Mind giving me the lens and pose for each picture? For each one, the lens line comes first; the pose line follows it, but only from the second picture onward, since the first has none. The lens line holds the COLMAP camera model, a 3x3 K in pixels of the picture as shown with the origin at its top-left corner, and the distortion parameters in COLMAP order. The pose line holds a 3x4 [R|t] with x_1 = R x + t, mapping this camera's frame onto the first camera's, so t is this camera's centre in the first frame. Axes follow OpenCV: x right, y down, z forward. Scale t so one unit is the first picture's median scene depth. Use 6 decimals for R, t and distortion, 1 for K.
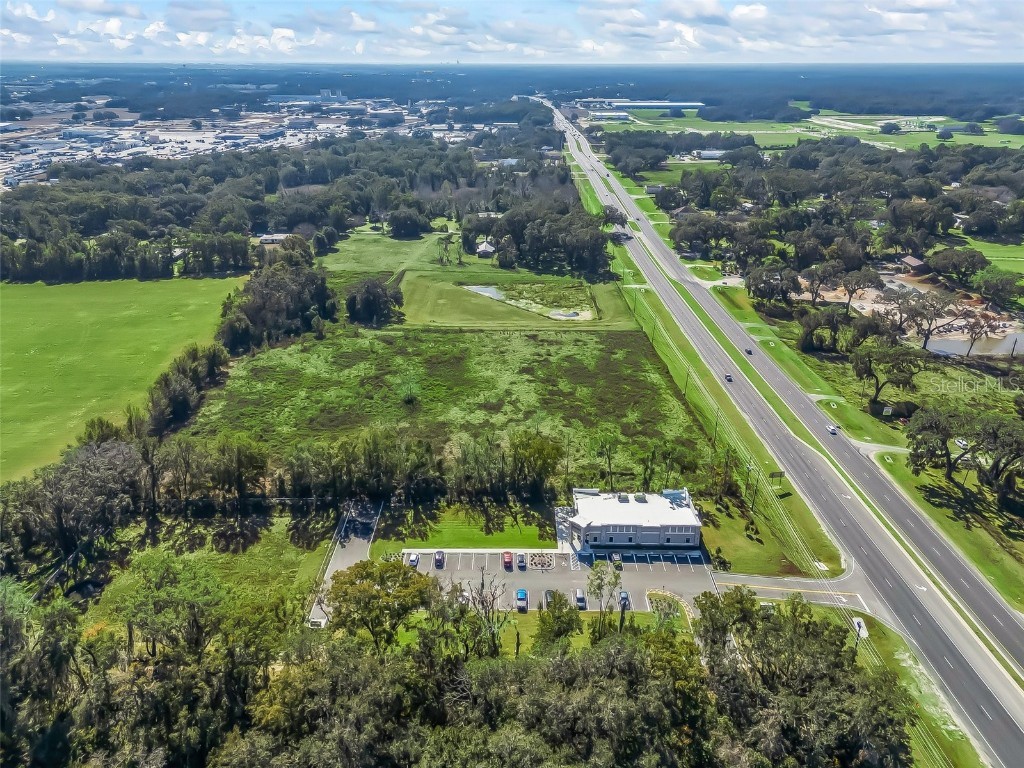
lens RADIAL K [[778.4, 0, 516.8], [0, 778.4, 375.5], [0, 0, 1]] dist [0.056915, -0.037531]
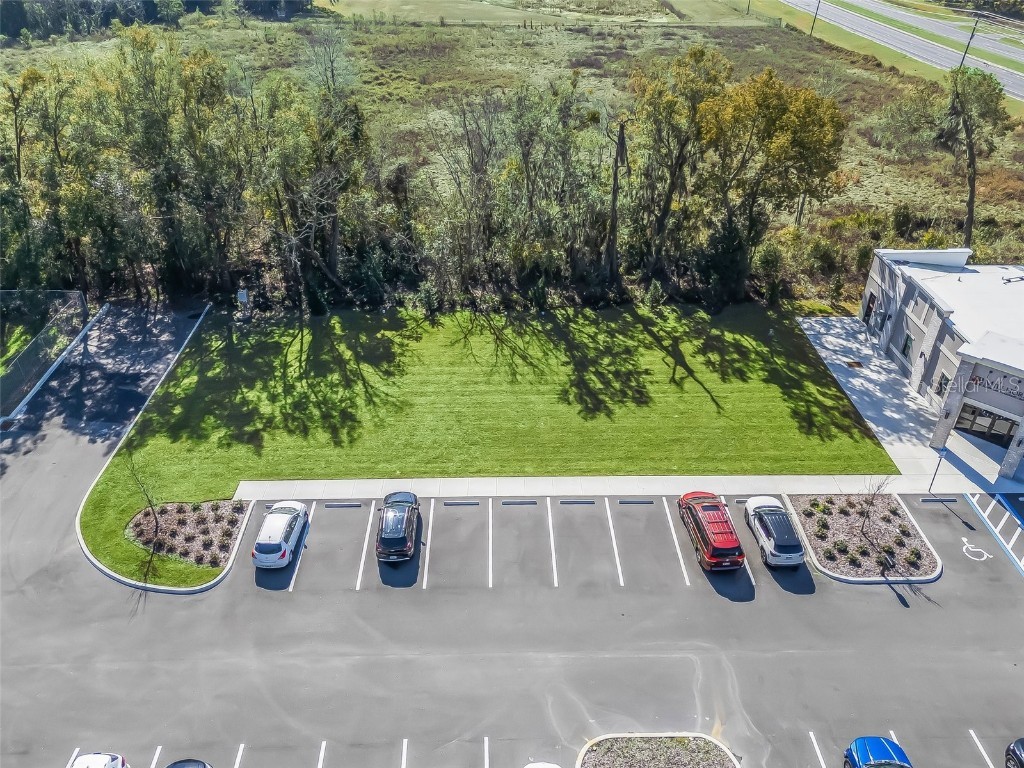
lens RADIAL K [[778.4, 0, 513.1], [0, 778.4, 387.0], [0, 0, 1]] dist [0.056915, -0.037531]
pose [[0.999460, -0.008235, 0.031801, -0.068912], [0.001987, 0.981448, 0.191717, 0.140800], [-0.032790, -0.191551, 0.980935, 0.728279]]
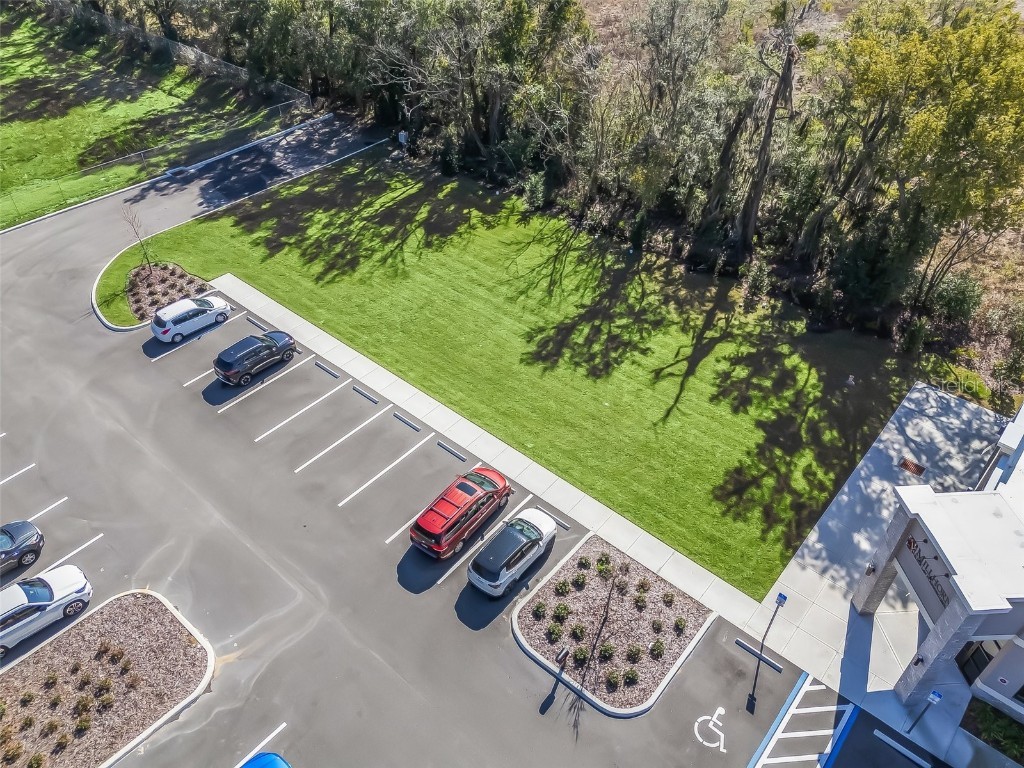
lens RADIAL K [[778.4, 0, 513.2], [0, 778.4, 386.5], [0, 0, 1]] dist [0.056915, -0.037531]
pose [[0.762859, 0.429527, -0.483273, 0.069306], [-0.263753, 0.889161, 0.373934, 0.123149], [0.590322, -0.157794, 0.791594, 0.791893]]
